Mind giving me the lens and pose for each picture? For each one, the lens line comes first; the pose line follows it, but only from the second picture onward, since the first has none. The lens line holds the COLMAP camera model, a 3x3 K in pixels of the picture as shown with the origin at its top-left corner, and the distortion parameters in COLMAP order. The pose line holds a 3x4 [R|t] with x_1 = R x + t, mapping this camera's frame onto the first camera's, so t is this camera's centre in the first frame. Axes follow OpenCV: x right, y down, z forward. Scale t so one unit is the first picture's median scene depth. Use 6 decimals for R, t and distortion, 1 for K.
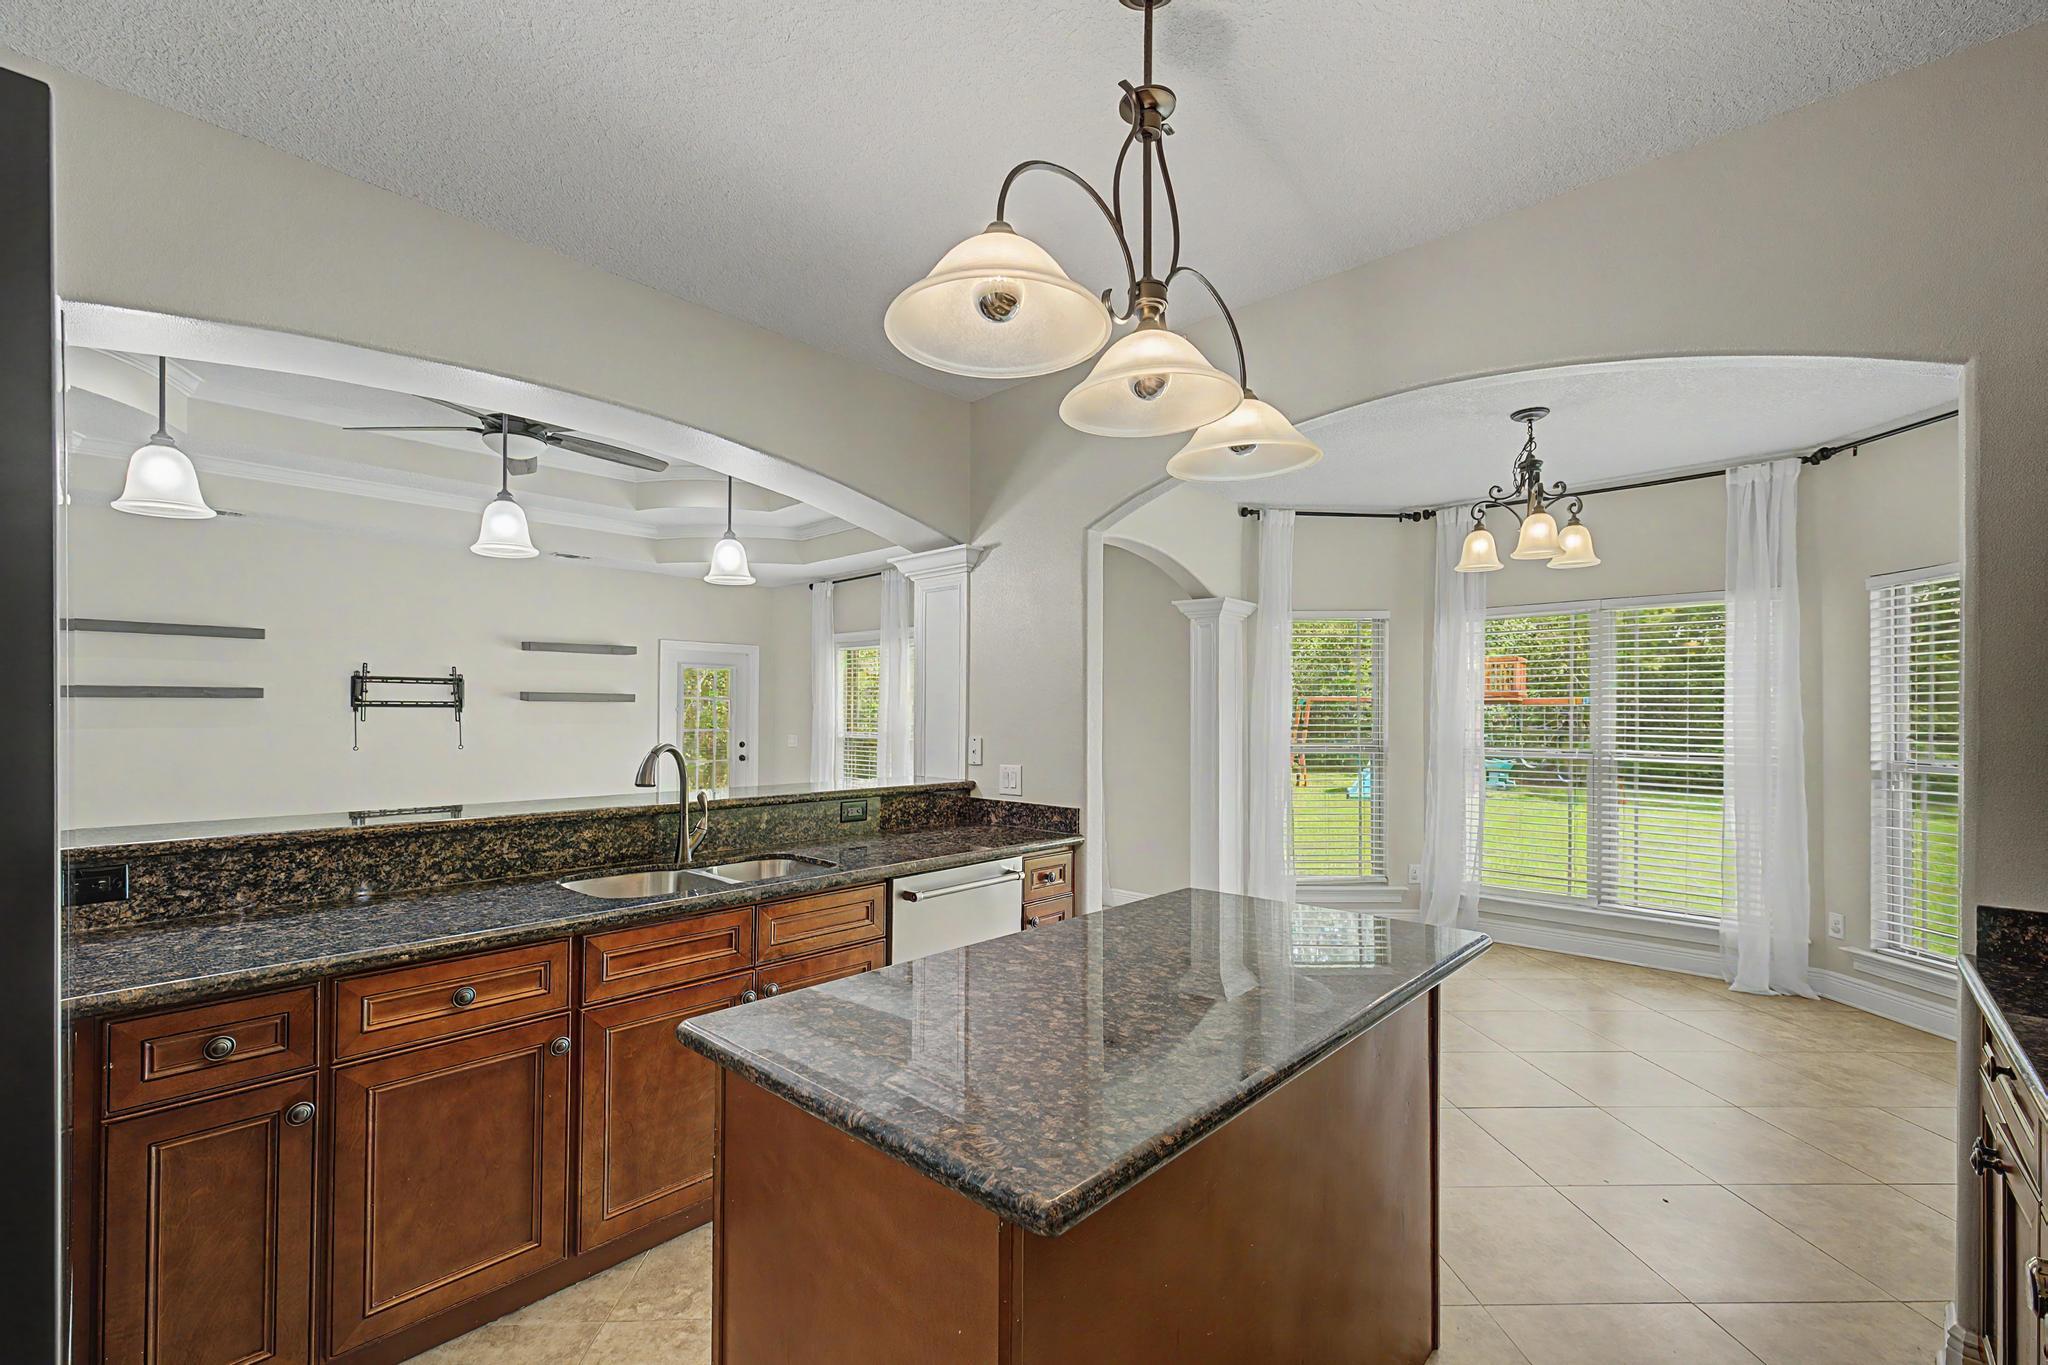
lens RADIAL K [[862.3, 0, 1007.7], [0, 862.3, 698.7], [0, 0, 1]] dist [0.004300, -0.000470]
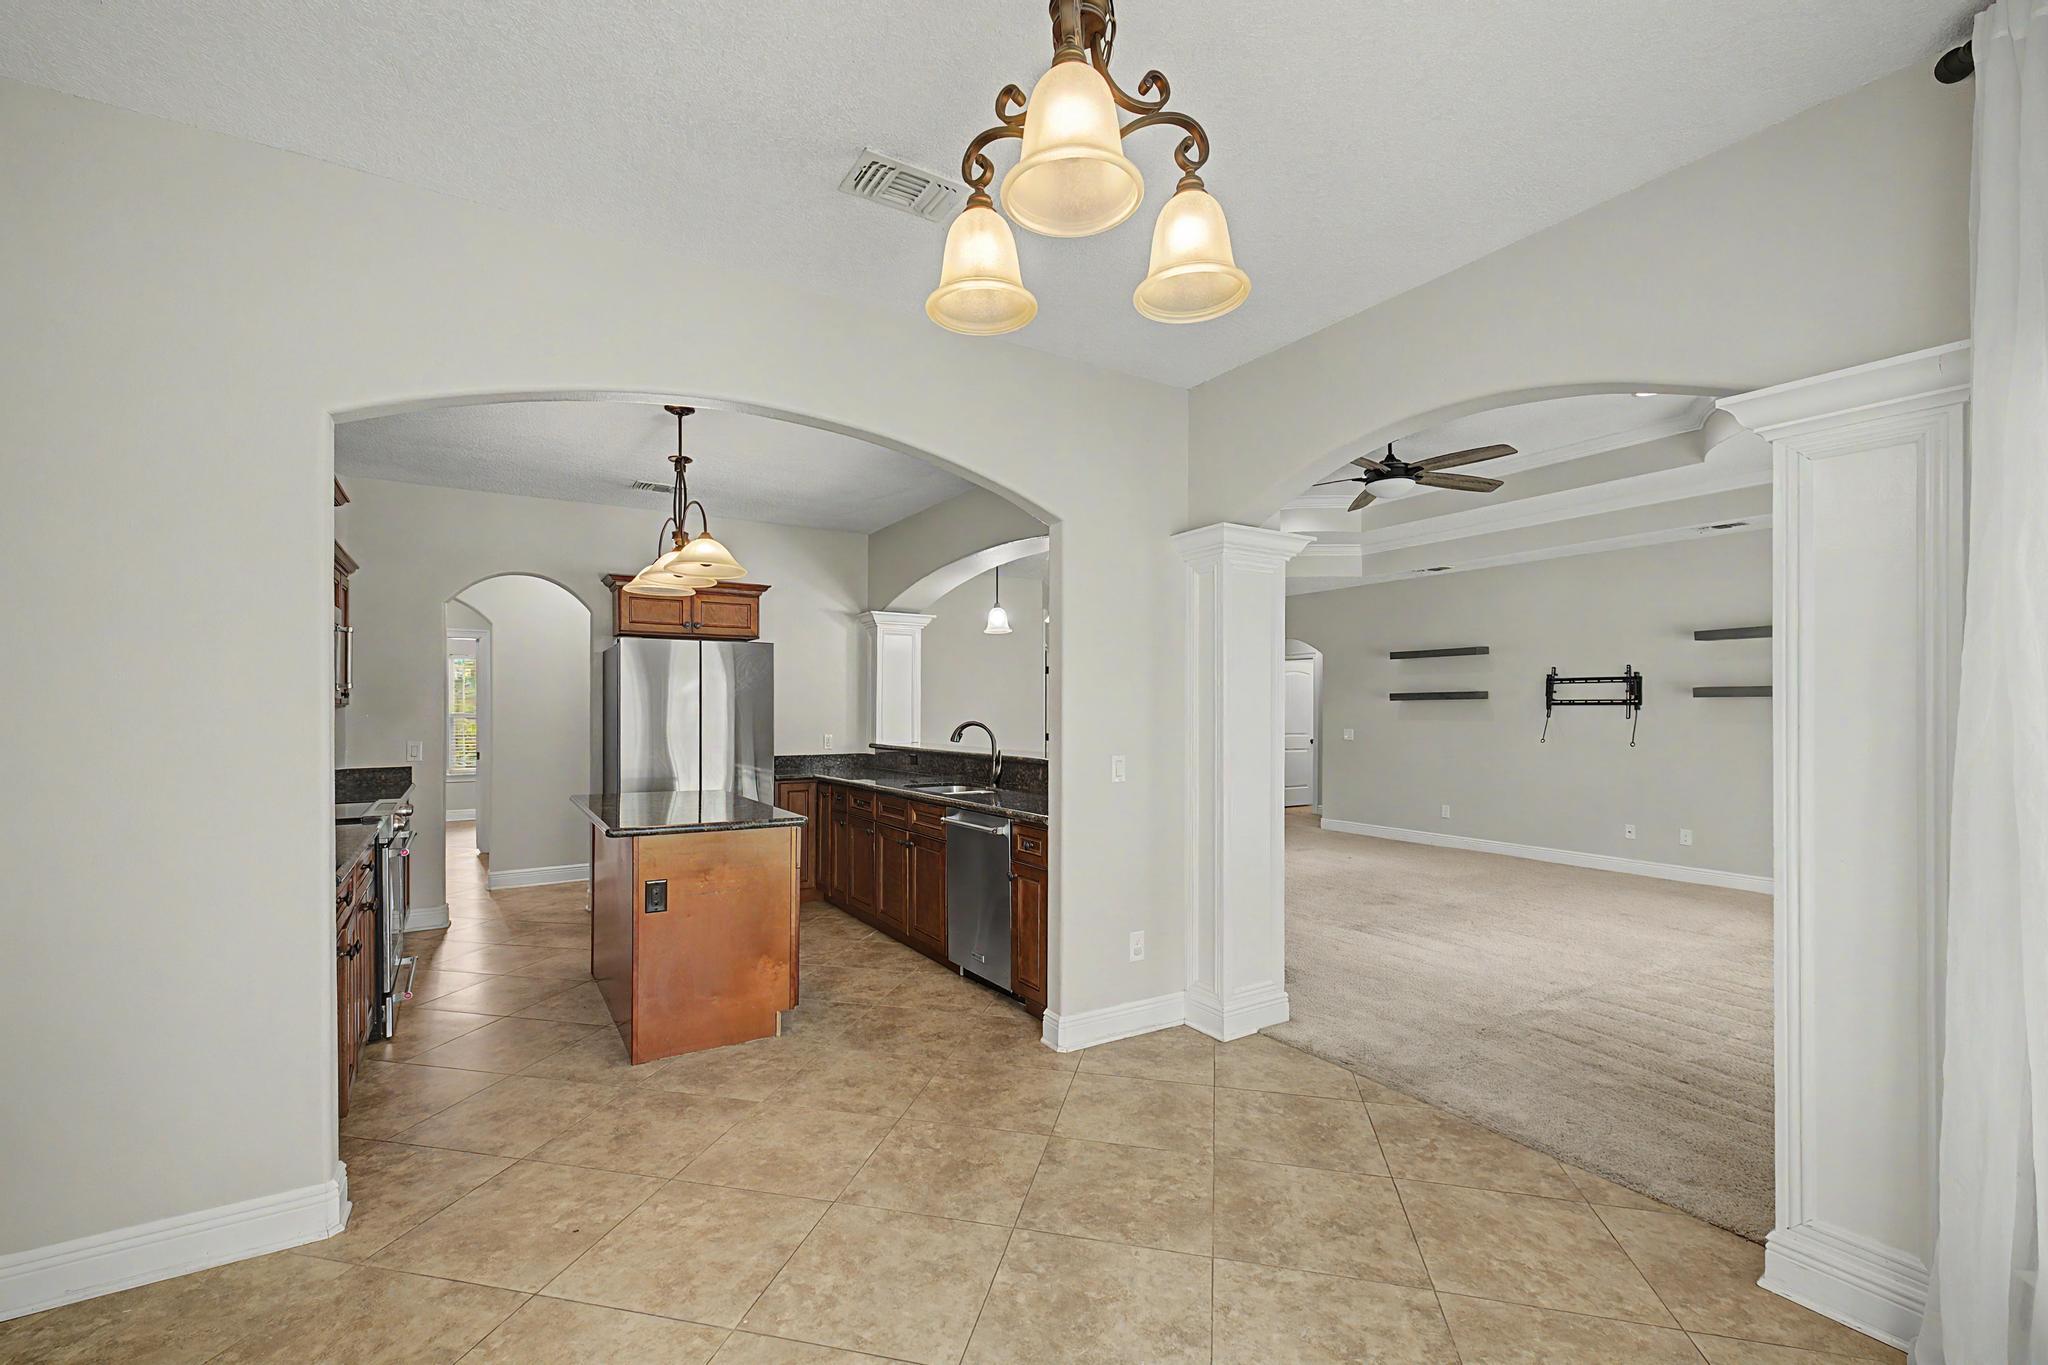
lens RADIAL K [[862.3, 0, 1049.4], [0, 862.3, 712.8], [0, 0, 1]] dist [0.004300, -0.000470]
pose [[-0.222484, -0.001245, -0.974936, 0.547893], [0.013229, 0.999903, -0.004296, 0.016223], [0.974847, -0.013853, -0.222446, 0.602522]]
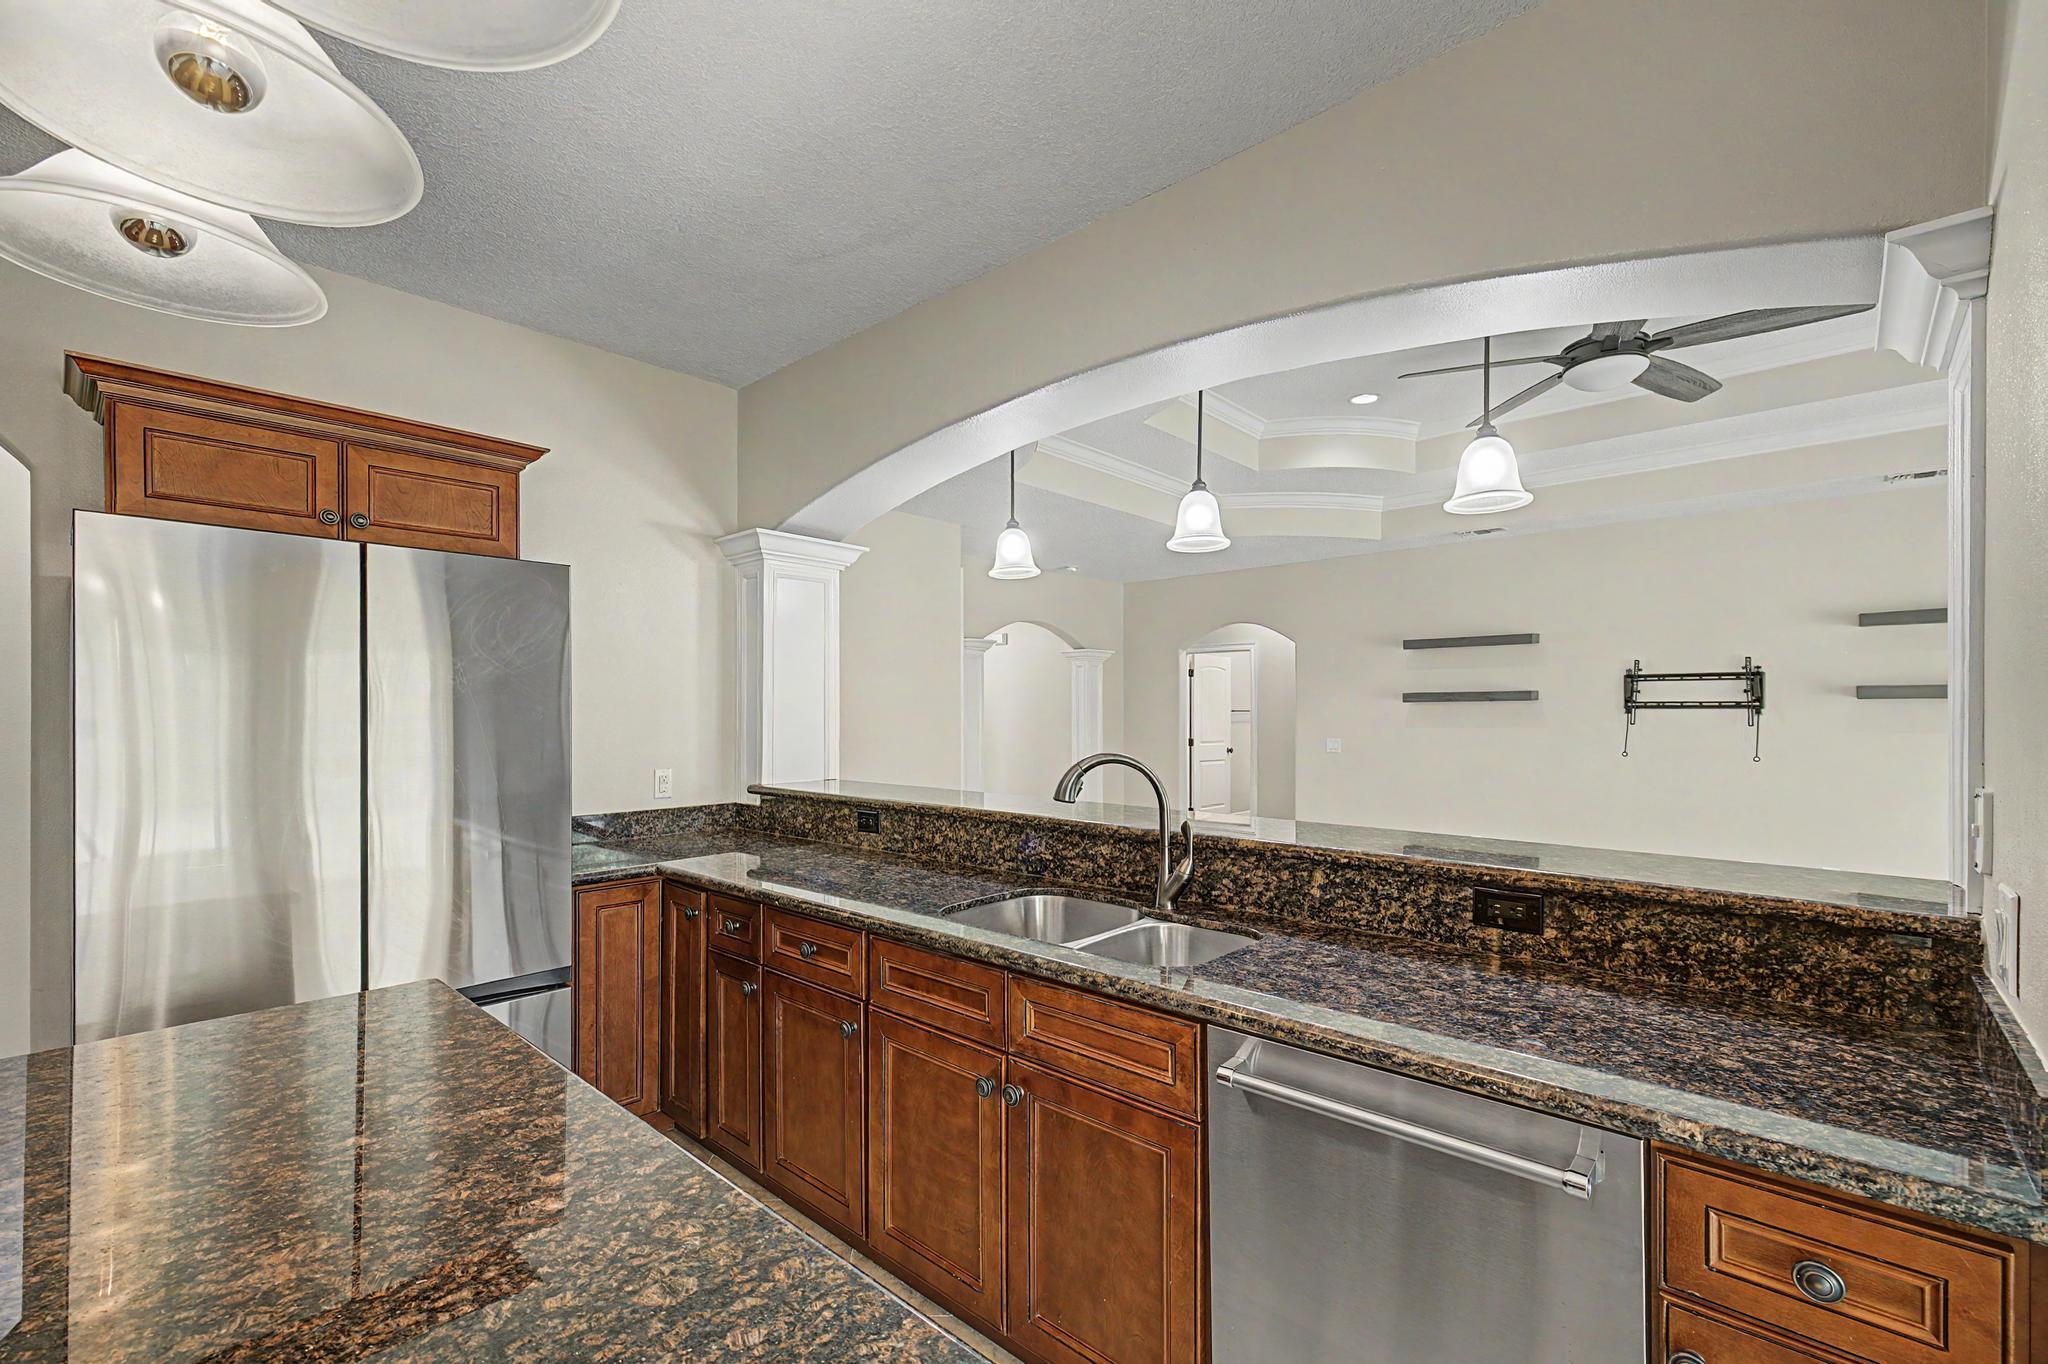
lens RADIAL K [[862.3, 0, 1023.9], [0, 862.3, 715.5], [0, 0, 1]] dist [0.004300, -0.000470]
pose [[0.021937, 0.000156, -0.999759, 0.153533], [0.016674, 0.999861, 0.000522, 0.005644], [0.999620, -0.016681, 0.021931, 0.338200]]
